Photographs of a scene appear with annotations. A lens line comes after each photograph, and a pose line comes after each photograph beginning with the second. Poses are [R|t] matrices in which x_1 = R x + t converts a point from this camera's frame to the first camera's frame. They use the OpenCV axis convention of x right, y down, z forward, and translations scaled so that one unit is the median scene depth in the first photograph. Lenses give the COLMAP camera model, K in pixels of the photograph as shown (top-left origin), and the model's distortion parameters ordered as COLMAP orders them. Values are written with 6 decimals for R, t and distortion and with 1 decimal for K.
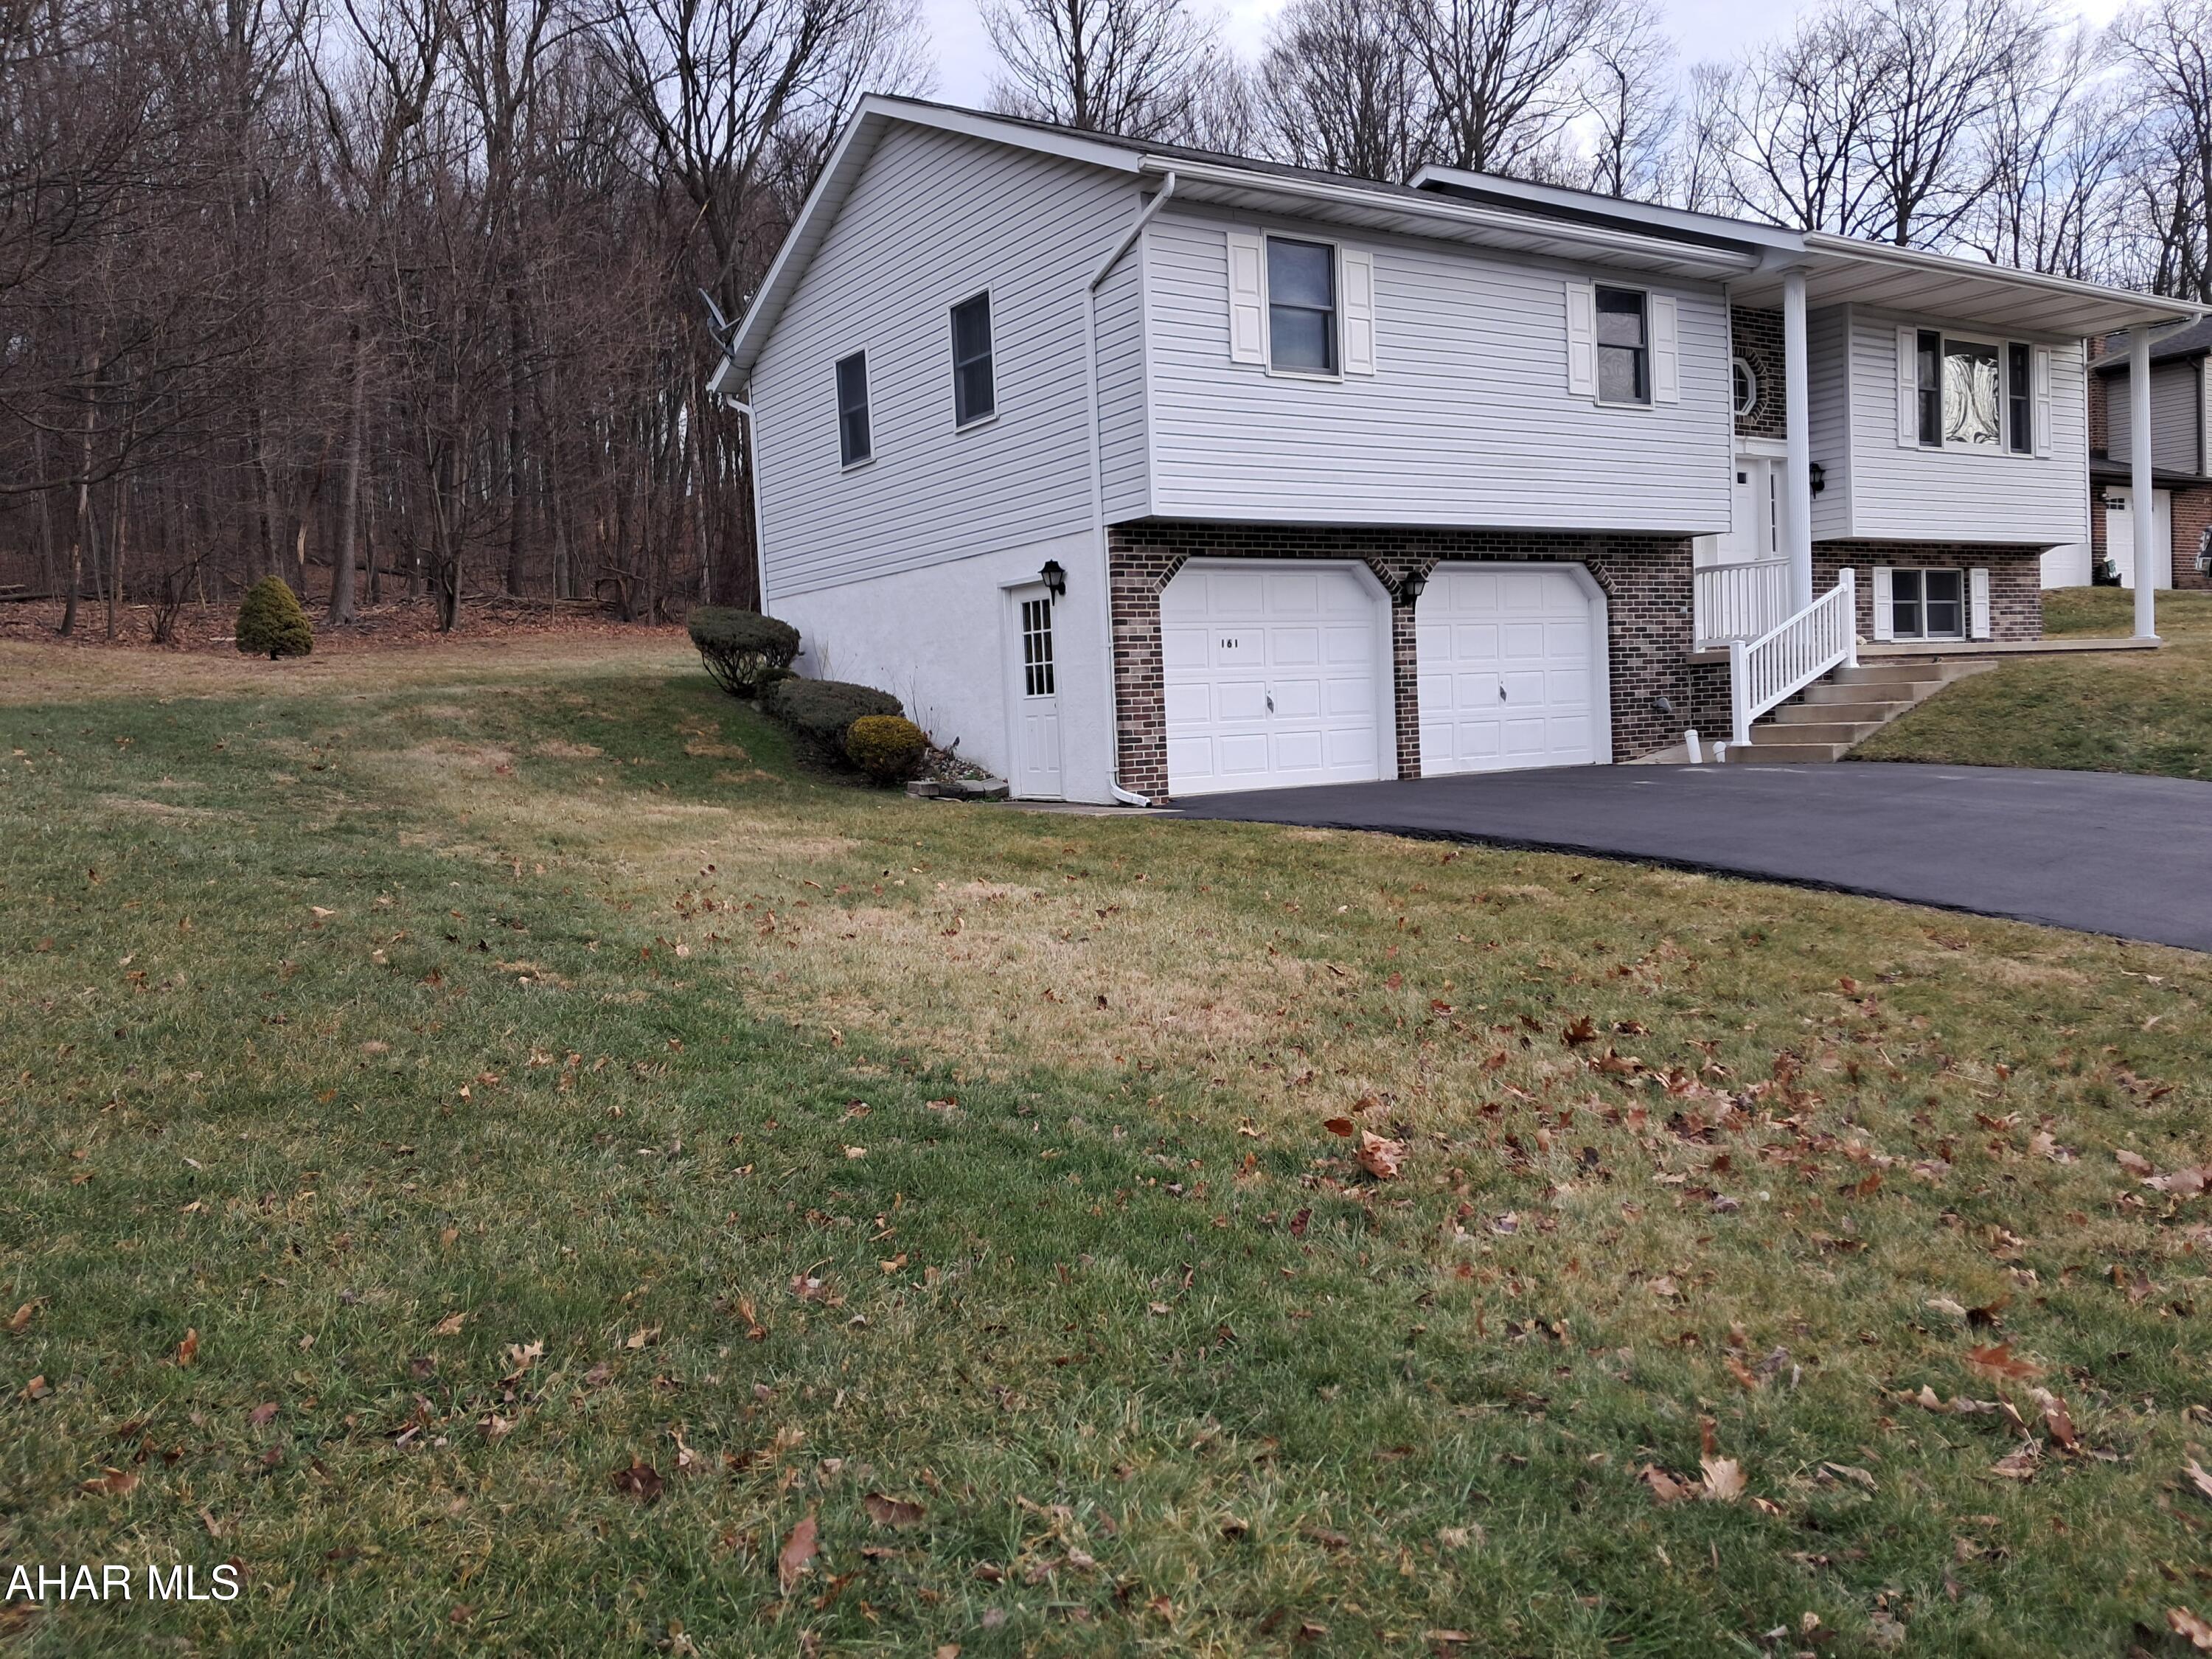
lens RADIAL K [[1736.8, 0, 1070.6], [0, 1736.8, 800.0], [0, 0, 1]] dist [0.001673, -0.001107]
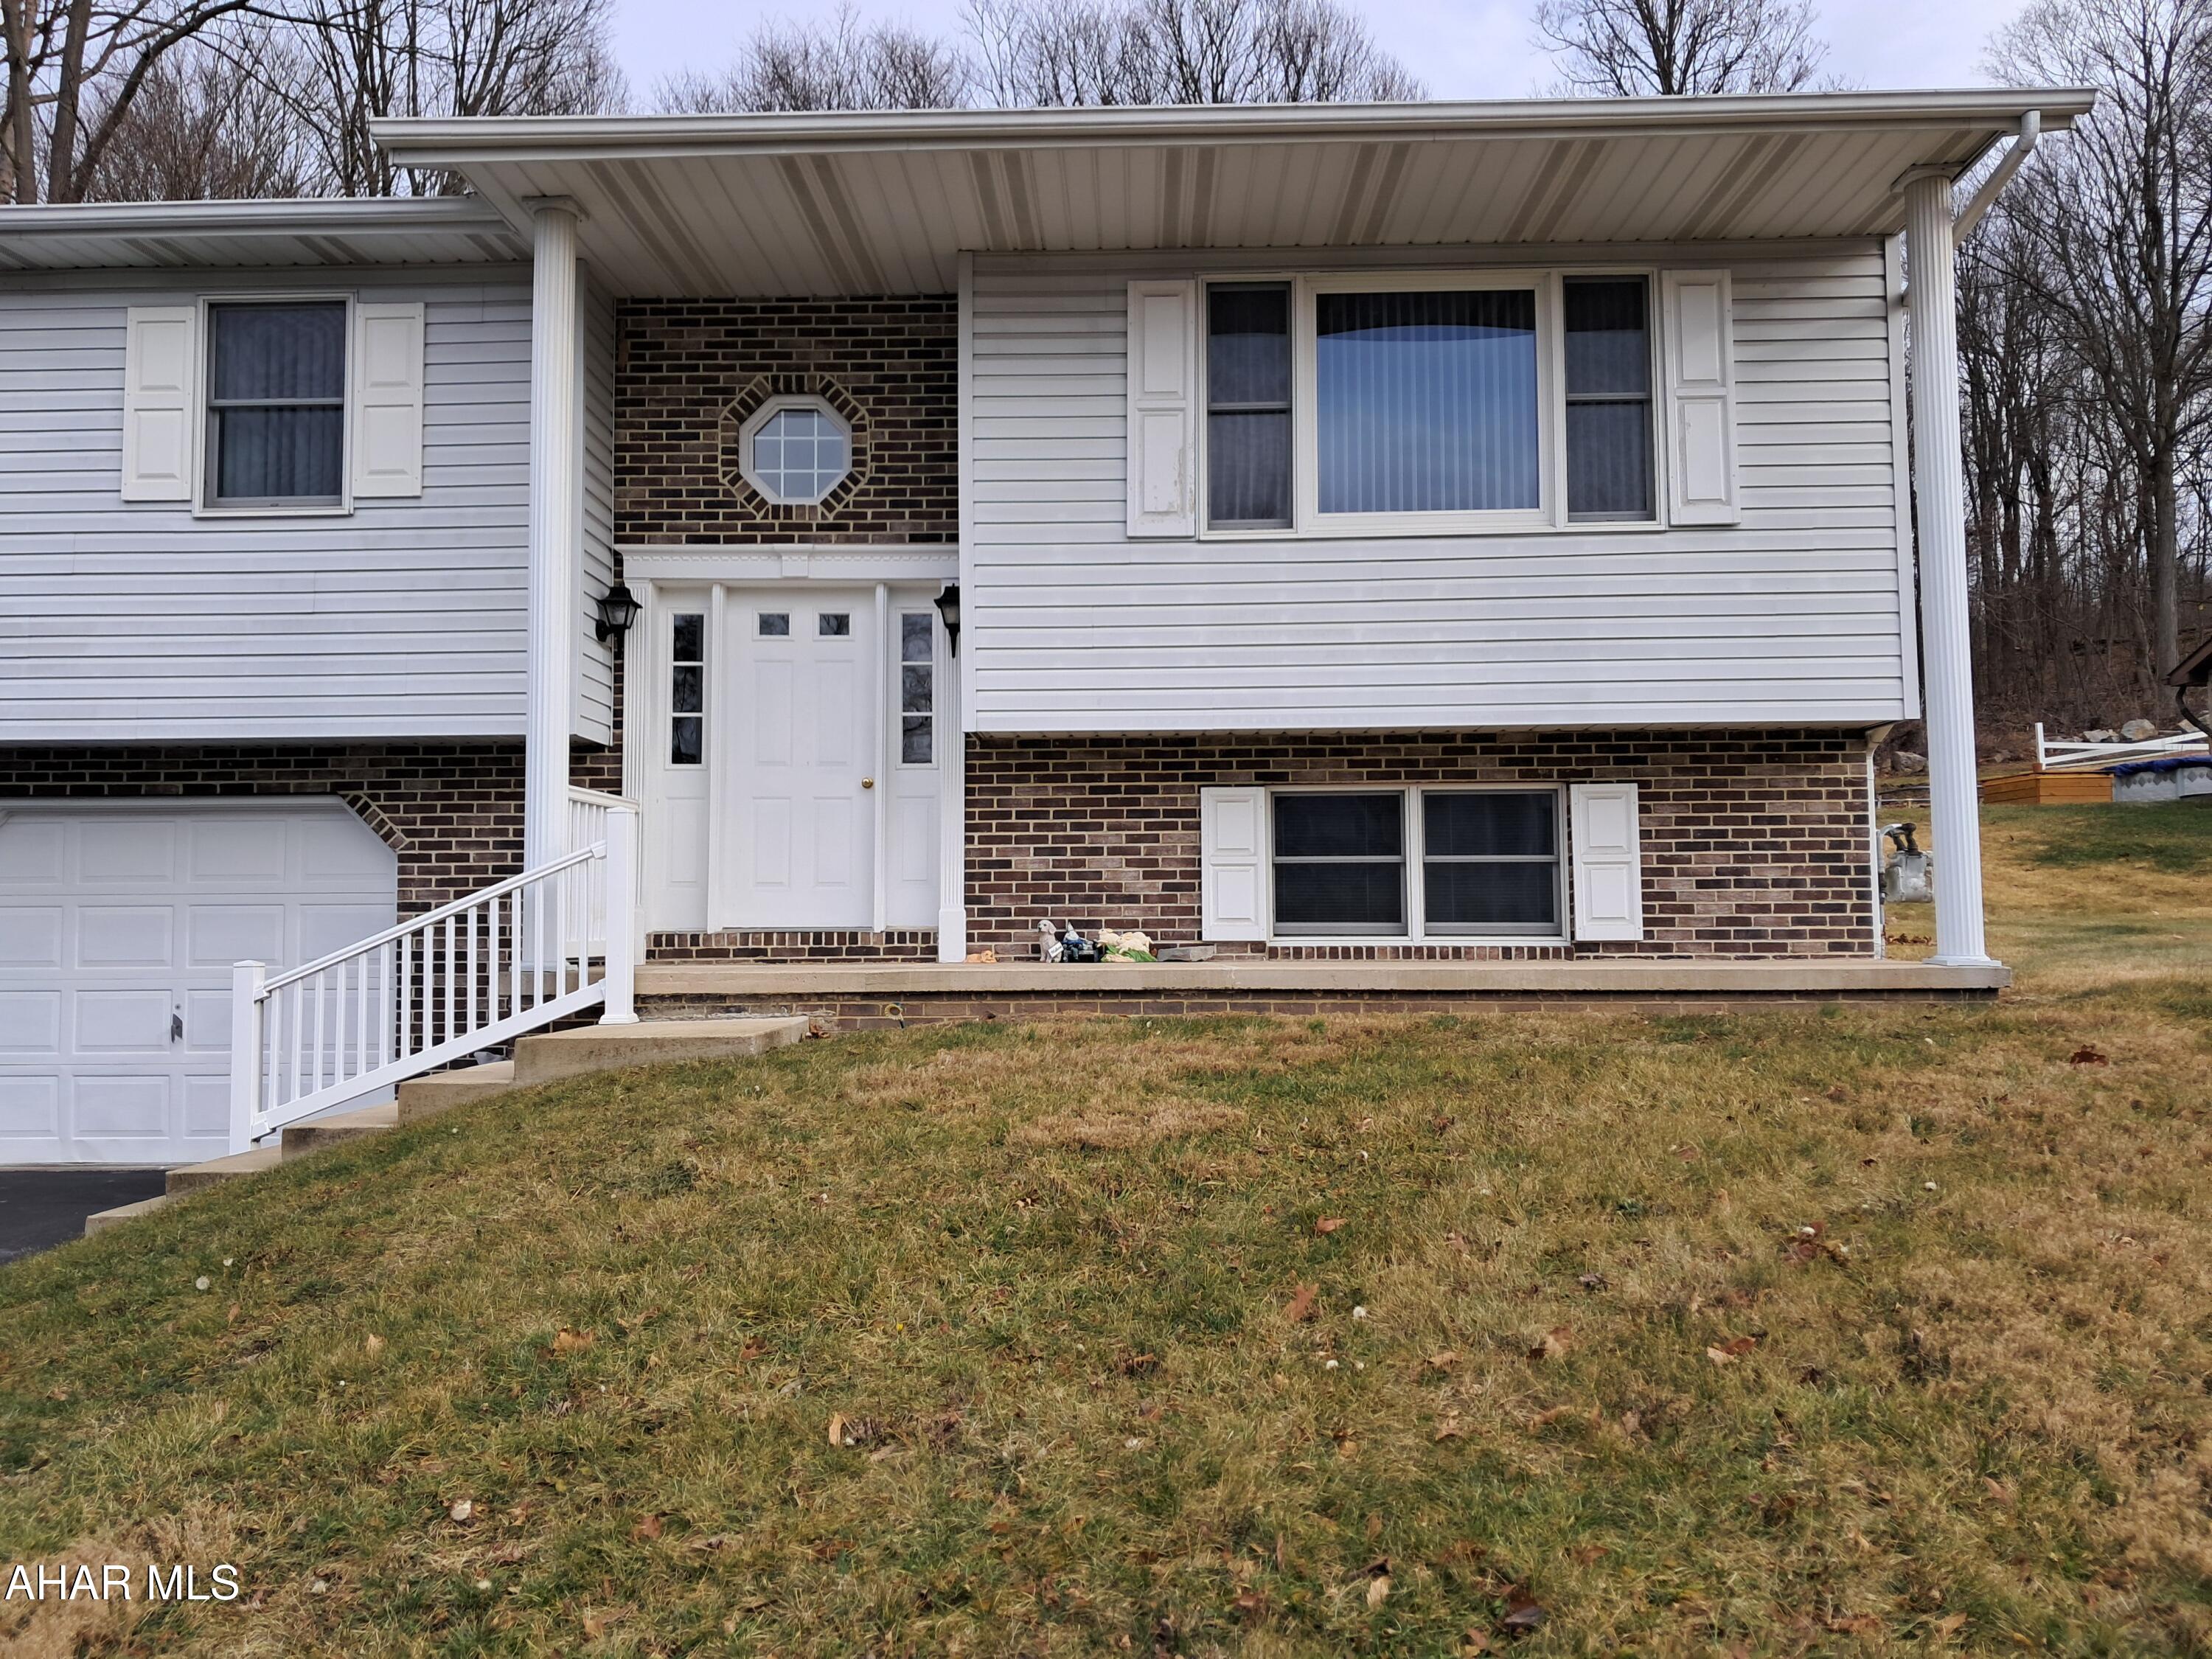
lens RADIAL K [[1736.8, 0, 1070.6], [0, 1736.8, 800.0], [0, 0, 1]] dist [0.001673, -0.001107]
pose [[0.826649, 0.001642, -0.562716, 0.712932], [-0.055010, 0.995442, -0.077906, -0.094339], [0.560023, 0.095356, 0.822971, 0.606077]]
